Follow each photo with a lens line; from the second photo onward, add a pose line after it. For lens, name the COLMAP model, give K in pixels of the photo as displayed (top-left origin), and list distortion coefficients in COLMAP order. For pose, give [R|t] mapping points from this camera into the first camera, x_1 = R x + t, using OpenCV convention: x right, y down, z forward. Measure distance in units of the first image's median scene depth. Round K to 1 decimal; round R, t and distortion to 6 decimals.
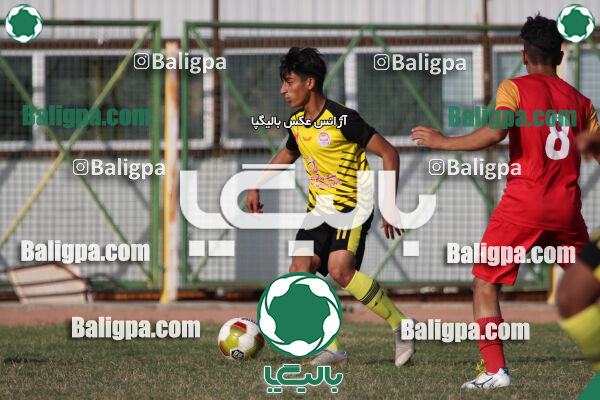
lens RADIAL K [[2243.3, 0, 300.1], [0, 2243.3, 200.3], [0, 0, 1]] dist [0.153806, 0.000000]
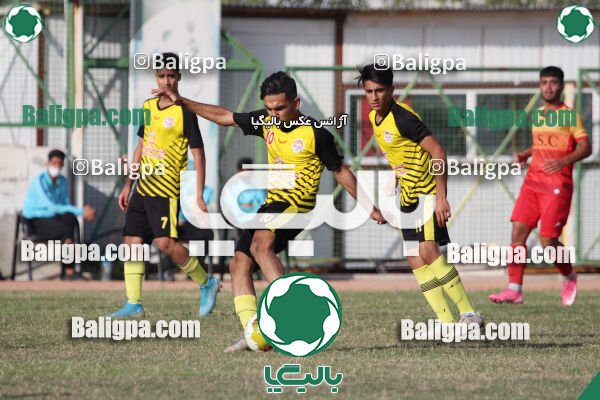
lens RADIAL K [[2232.4, 0, 299.9], [0, 2232.4, 199.7], [0, 0, 1]] dist [0.065644, 0.000000]
pose [[0.981614, 0.006512, -0.190765, 0.040668], [-0.007144, 0.999971, -0.002621, 0.004330], [0.190742, 0.003935, 0.981632, -0.350609]]
